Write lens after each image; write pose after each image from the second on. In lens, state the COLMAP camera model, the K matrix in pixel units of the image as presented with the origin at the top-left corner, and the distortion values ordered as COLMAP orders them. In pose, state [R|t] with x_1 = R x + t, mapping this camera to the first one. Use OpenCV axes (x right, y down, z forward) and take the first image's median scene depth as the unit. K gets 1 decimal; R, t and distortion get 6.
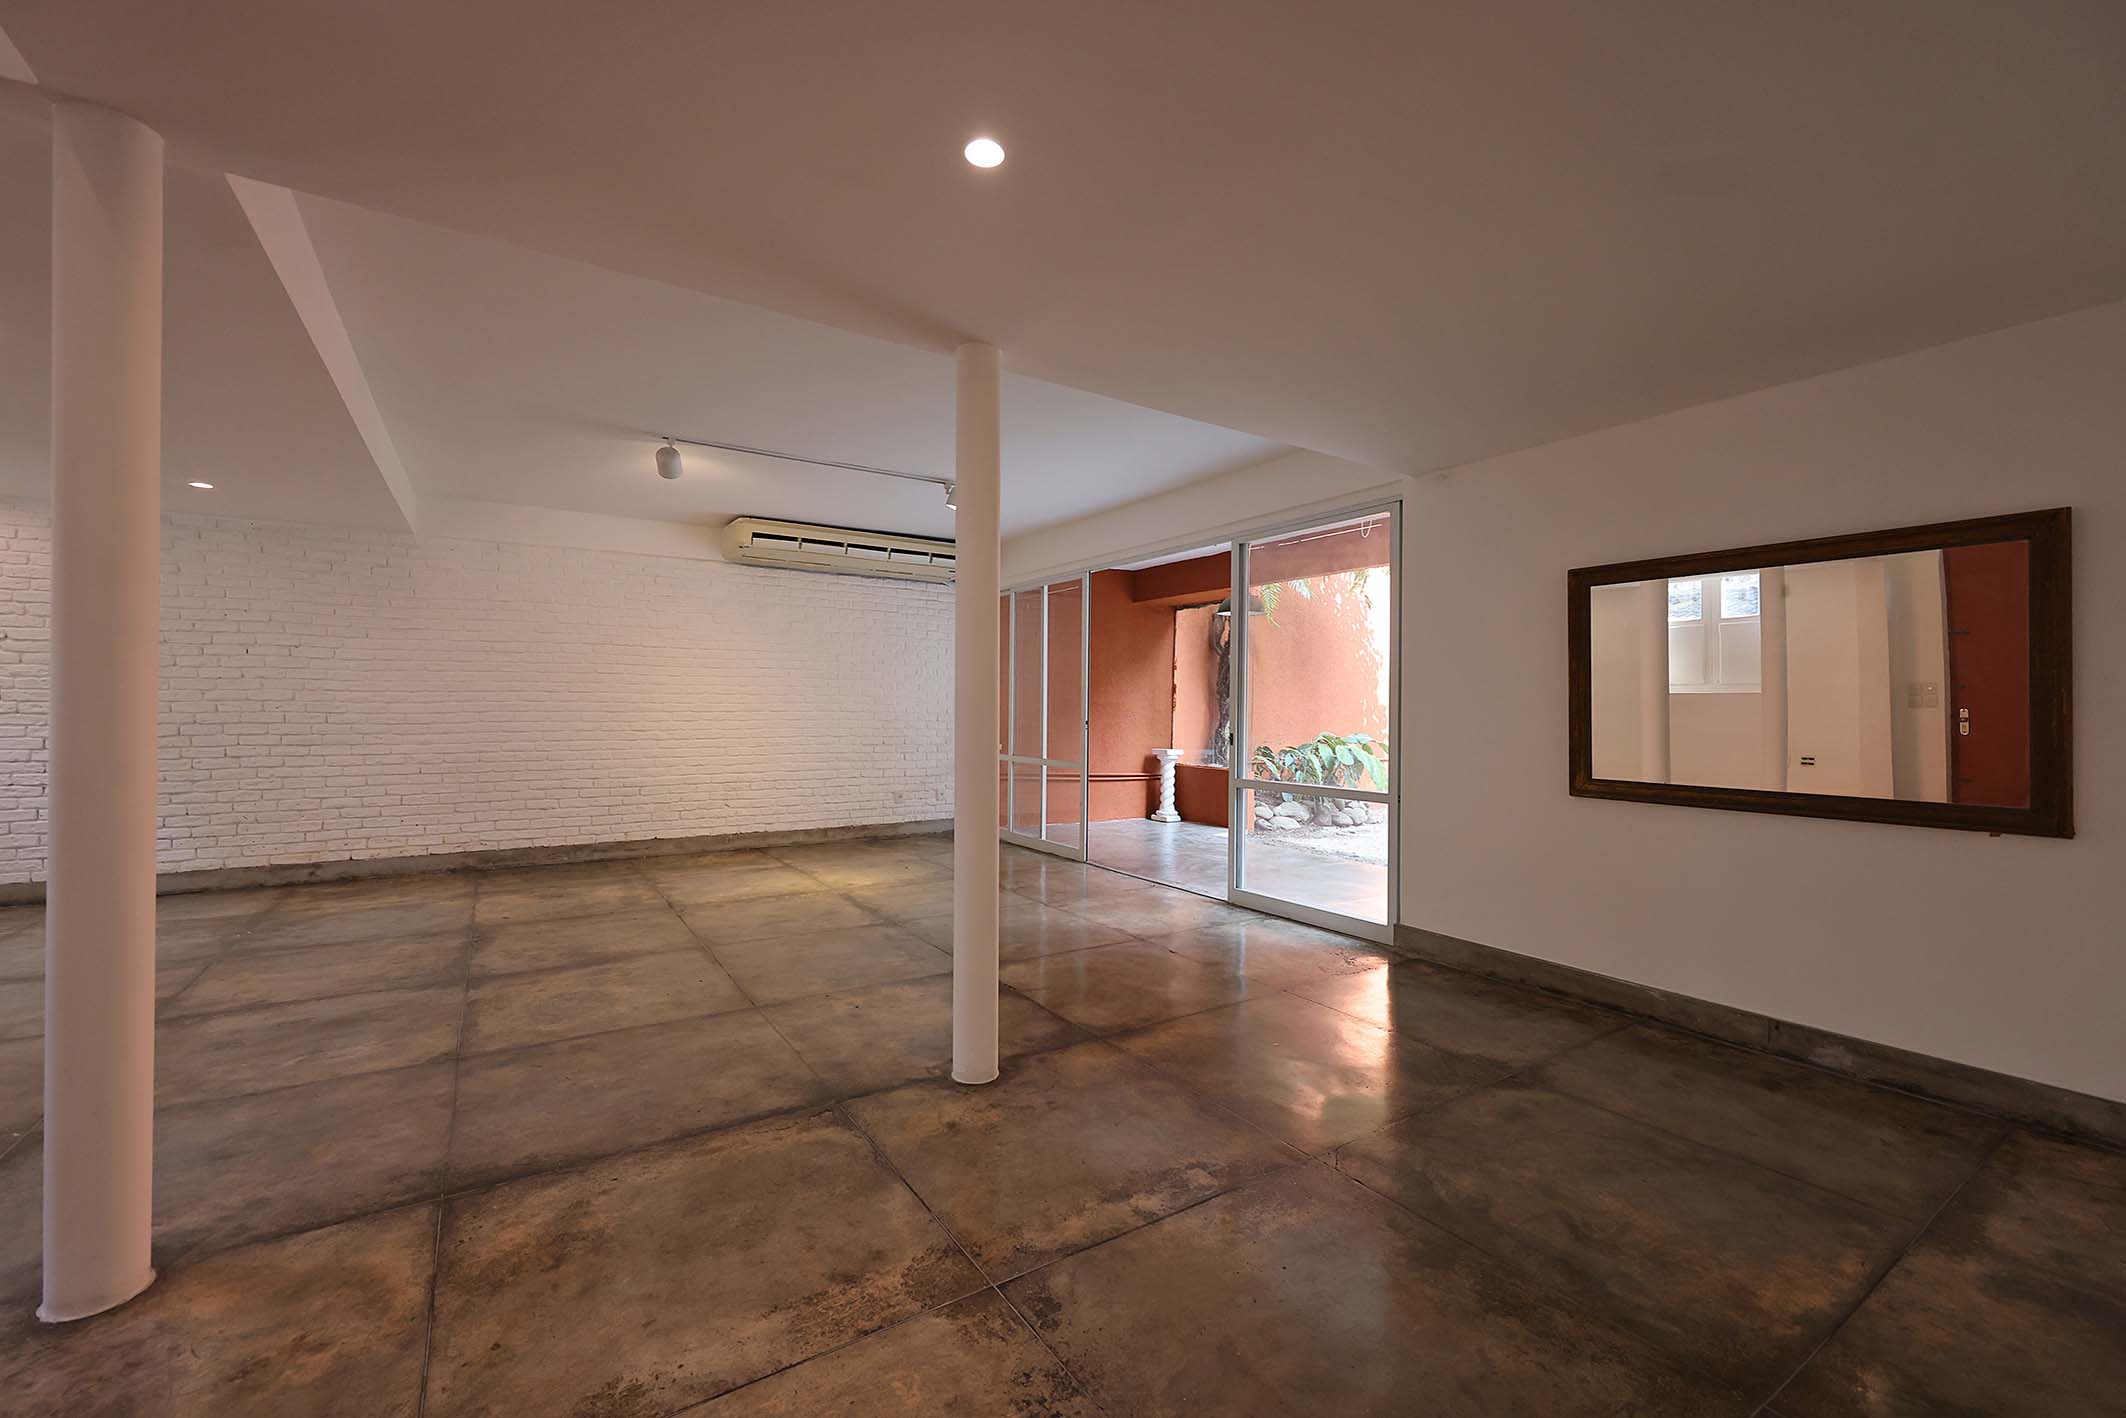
lens RADIAL K [[851.5, 0, 1045.2], [0, 851.5, 704.6], [0, 0, 1]] dist [-0.000015, -0.000842]
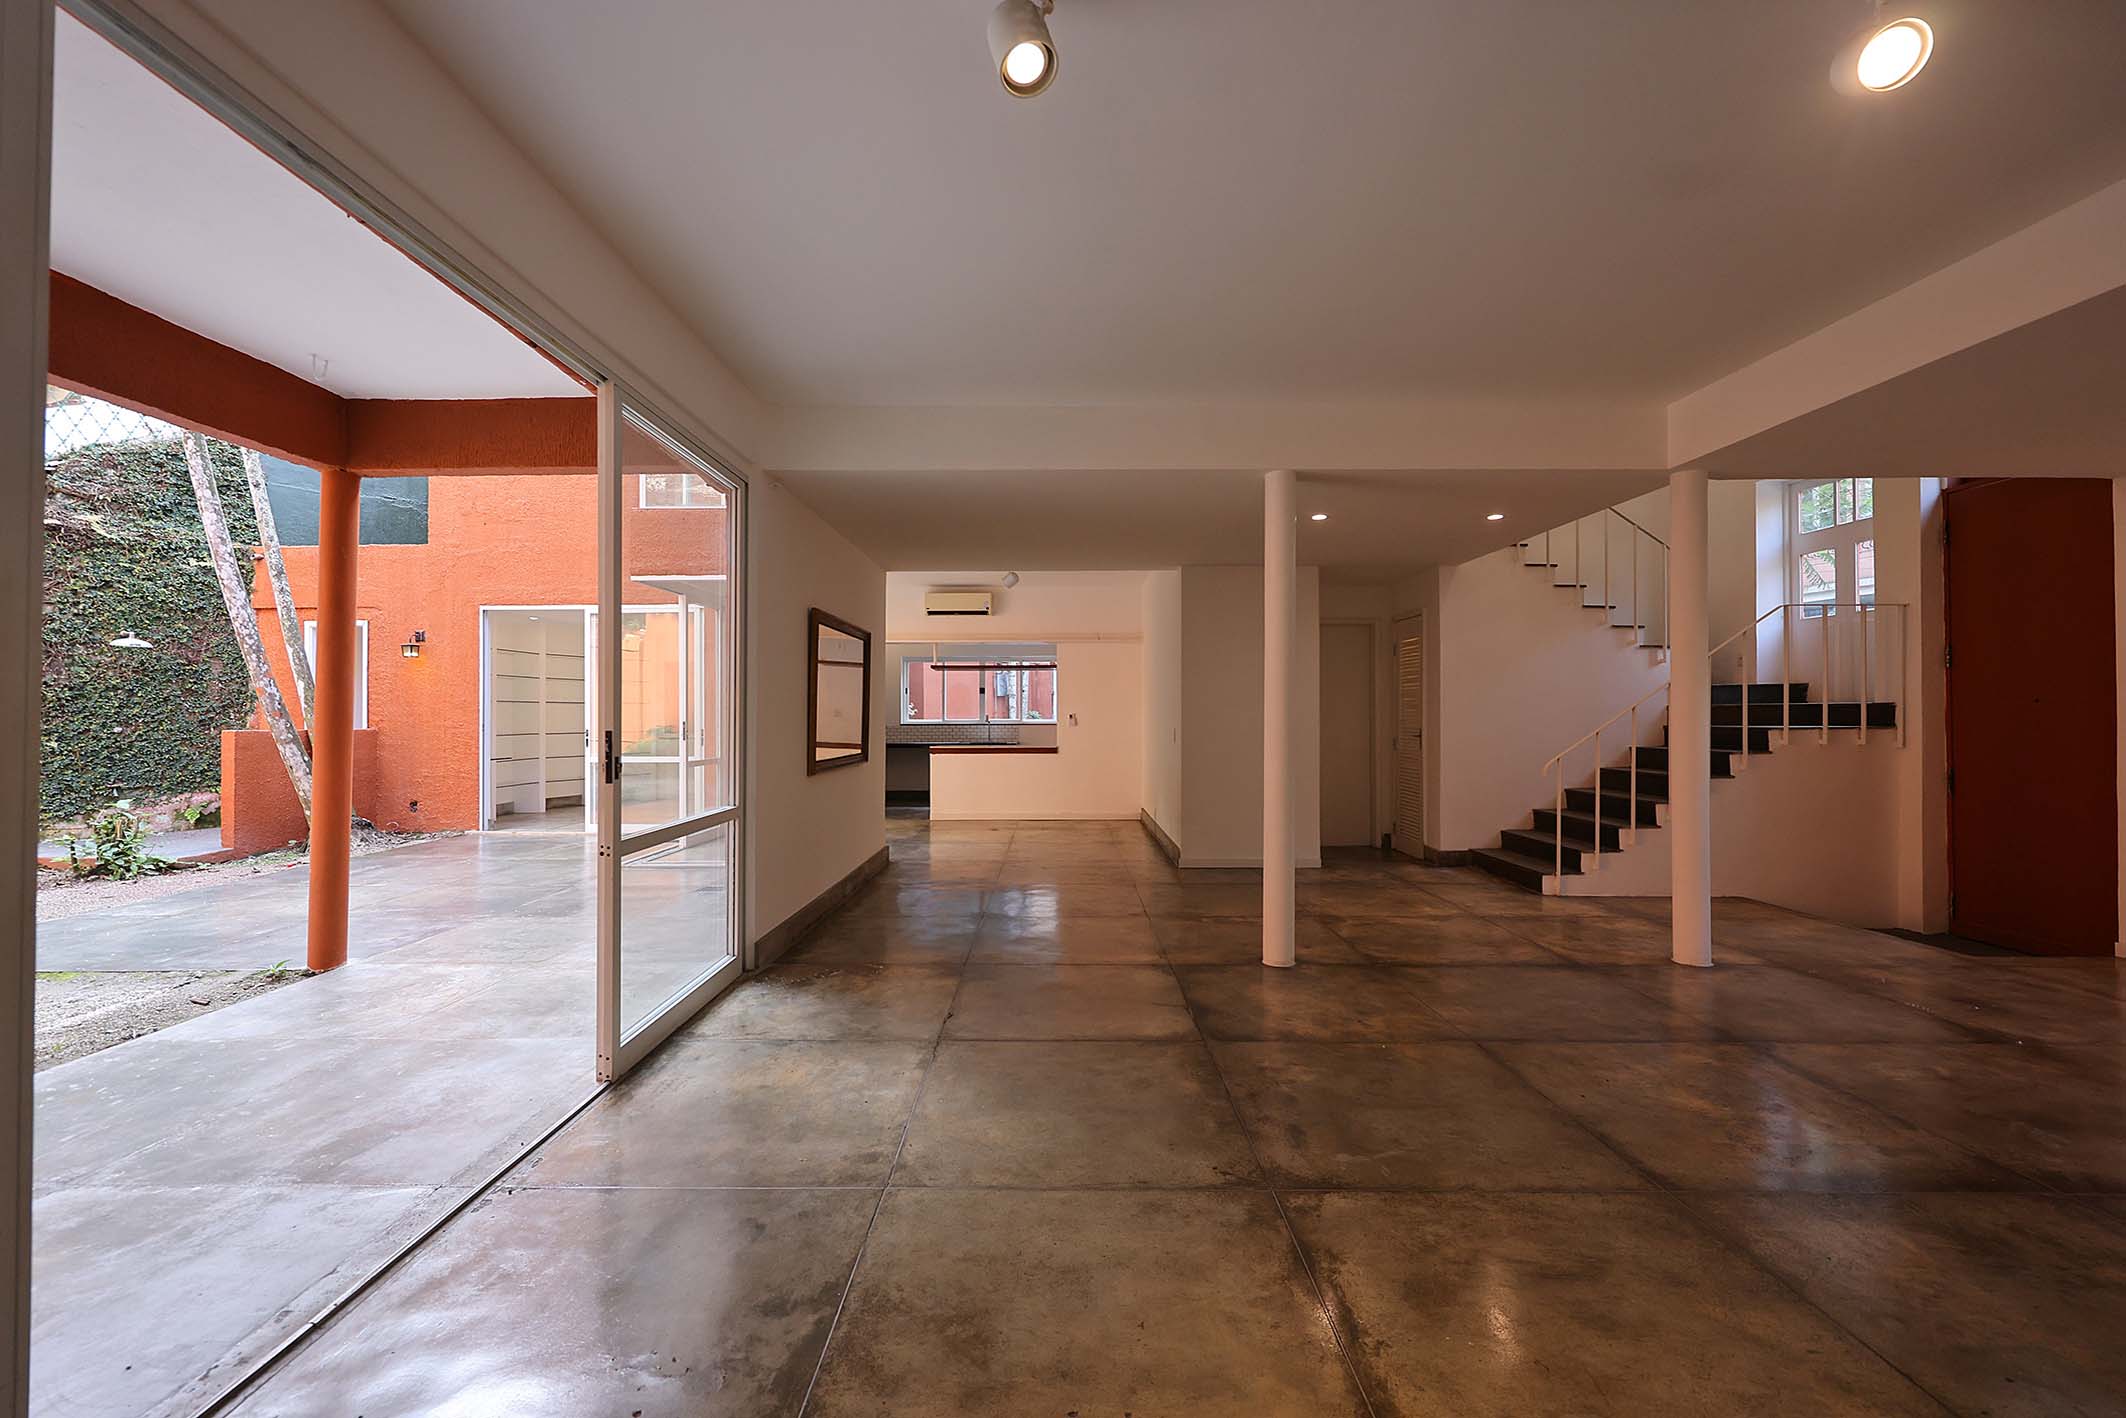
lens RADIAL K [[851.5, 0, 1052.3], [0, 851.5, 708.2], [0, 0, 1]] dist [-0.000015, -0.000842]
pose [[-0.836988, -0.003644, 0.547209, -0.386525], [-0.010158, 0.999909, -0.008878, 0.006993], [-0.547127, -0.012989, -0.836949, 1.697934]]
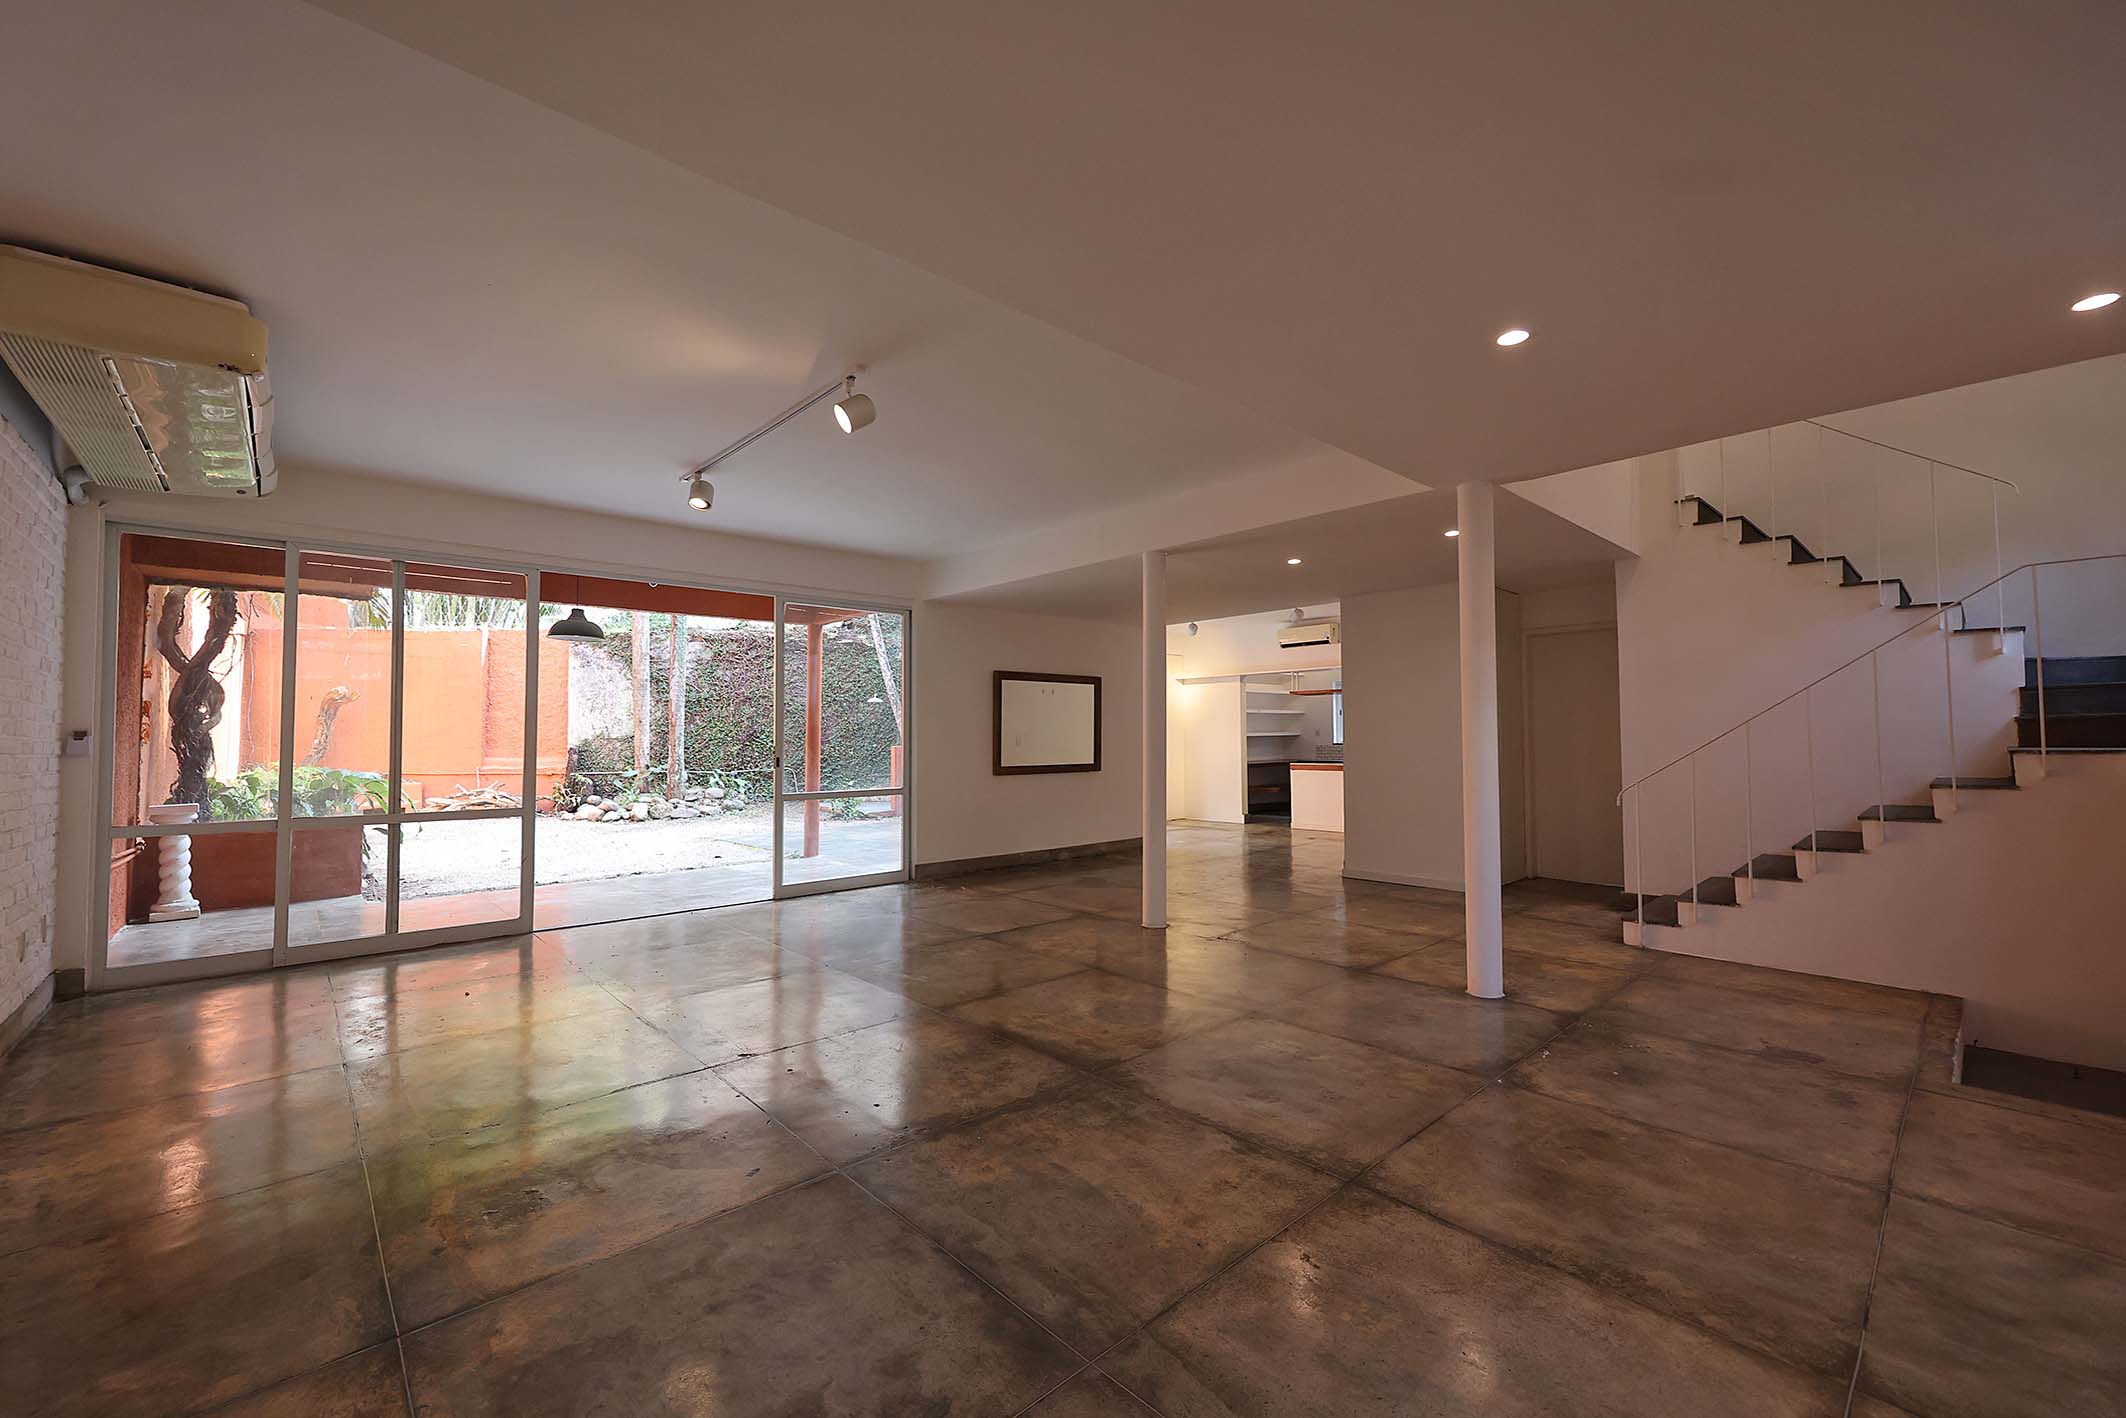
lens RADIAL K [[851.5, 0, 1050.3], [0, 851.5, 705.2], [0, 0, 1]] dist [-0.000015, -0.000842]
pose [[-0.161997, 0.029192, 0.986359, -1.358818], [-0.001309, 0.999555, -0.029798, -0.005533], [-0.986790, -0.006118, -0.161886, 1.071985]]
